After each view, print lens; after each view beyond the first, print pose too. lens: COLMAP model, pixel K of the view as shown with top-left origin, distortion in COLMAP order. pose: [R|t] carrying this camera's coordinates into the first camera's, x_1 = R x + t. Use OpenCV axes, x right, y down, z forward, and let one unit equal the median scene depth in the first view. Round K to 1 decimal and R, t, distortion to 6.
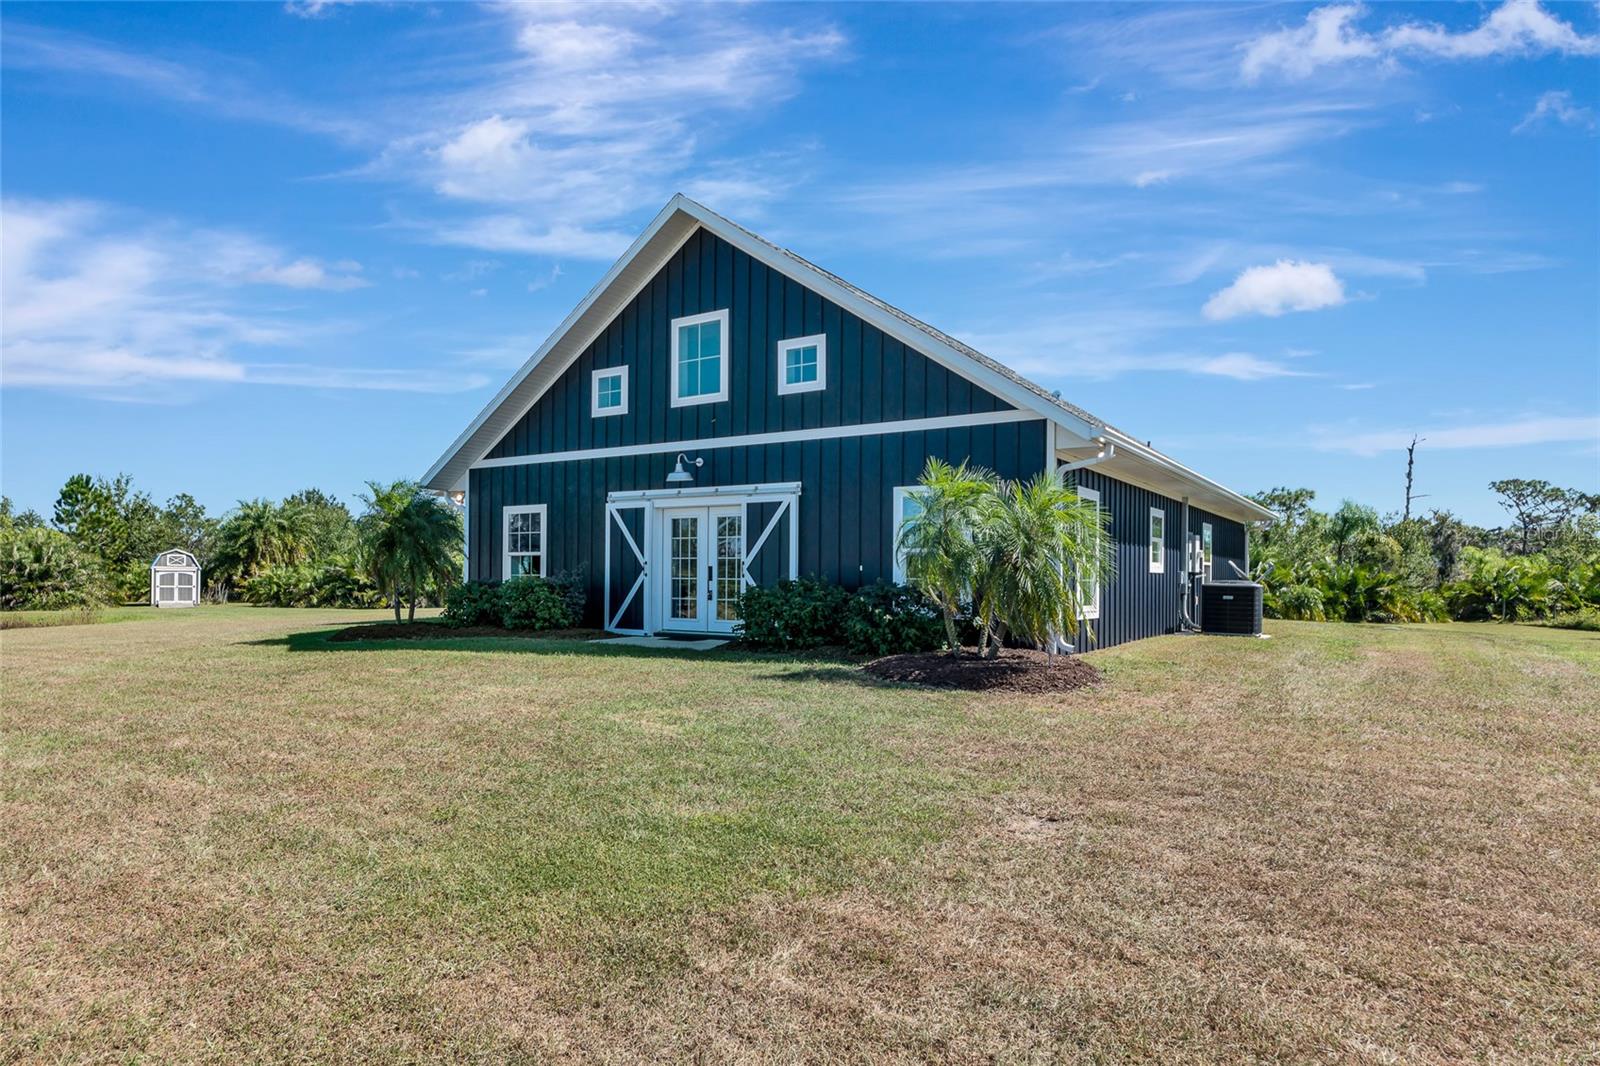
lens RADIAL K [[969.8, 0, 710.0], [0, 969.8, 568.5], [0, 0, 1]] dist [-0.004497, -0.001583]
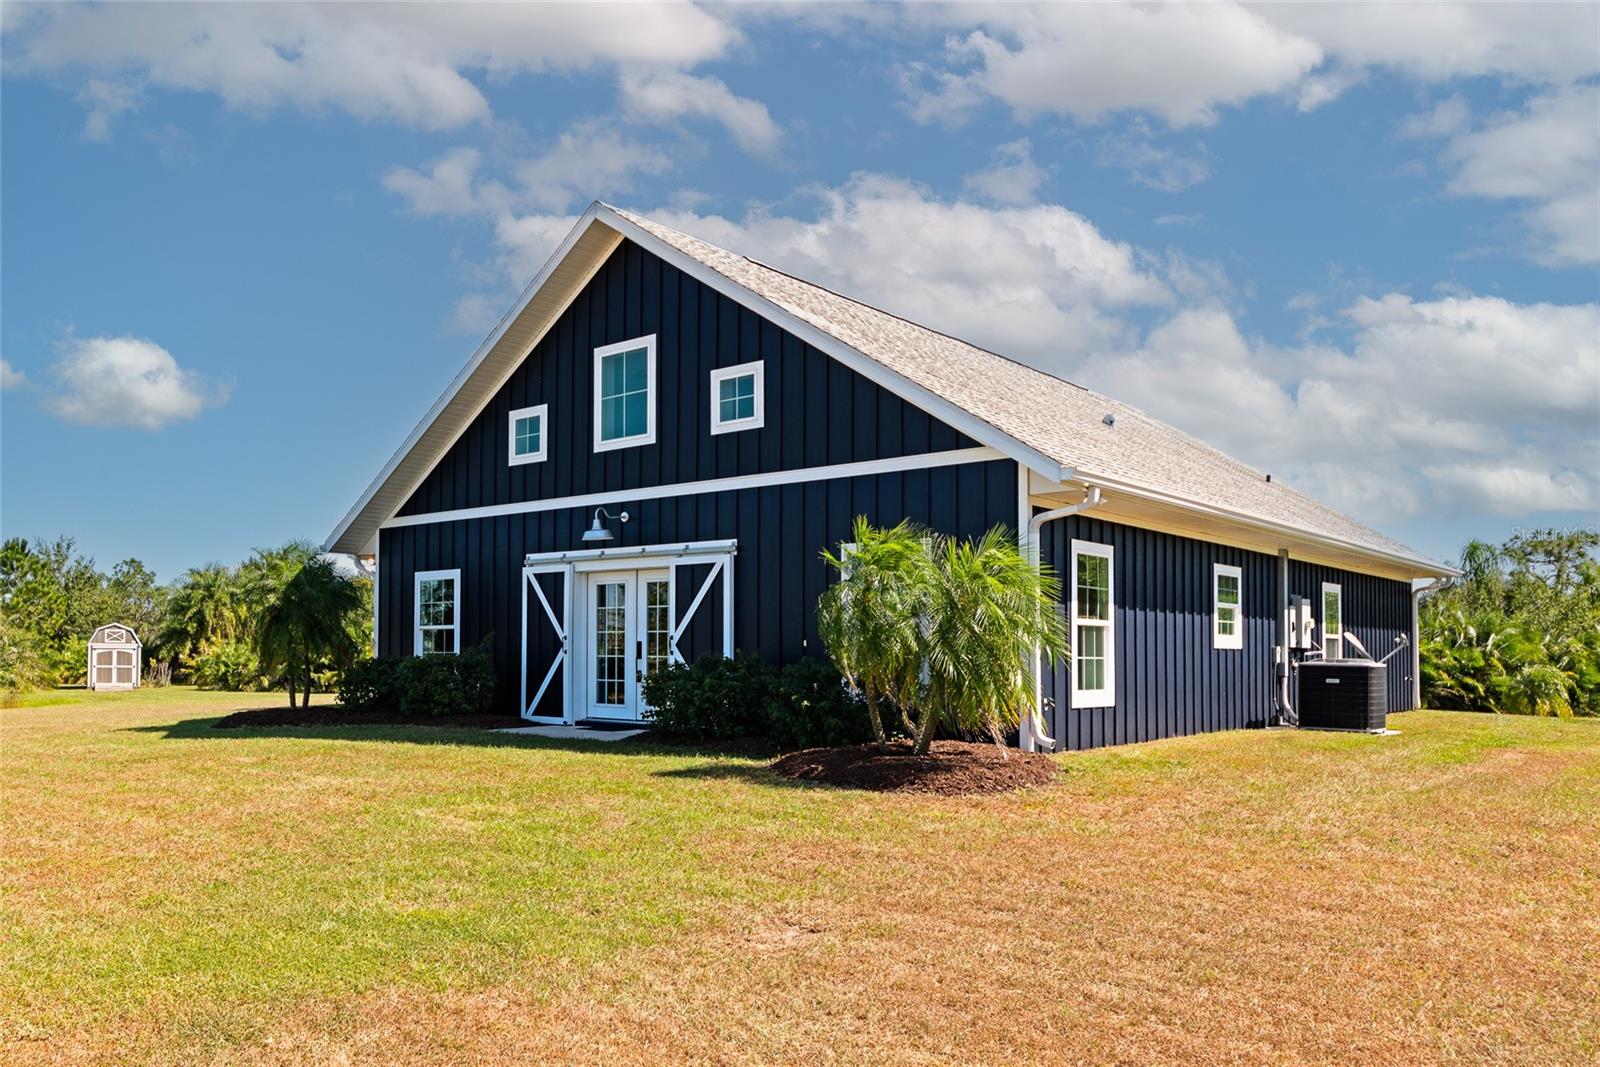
lens RADIAL K [[1224.5, 0, 578.7], [0, 1224.5, 608.7], [0, 0, 1]] dist [-0.004732, -0.001406]
pose [[0.987350, -0.006834, -0.158406, 0.113147], [0.002189, 0.999563, -0.029481, 0.000425], [0.158538, 0.028762, 0.986934, -0.045573]]
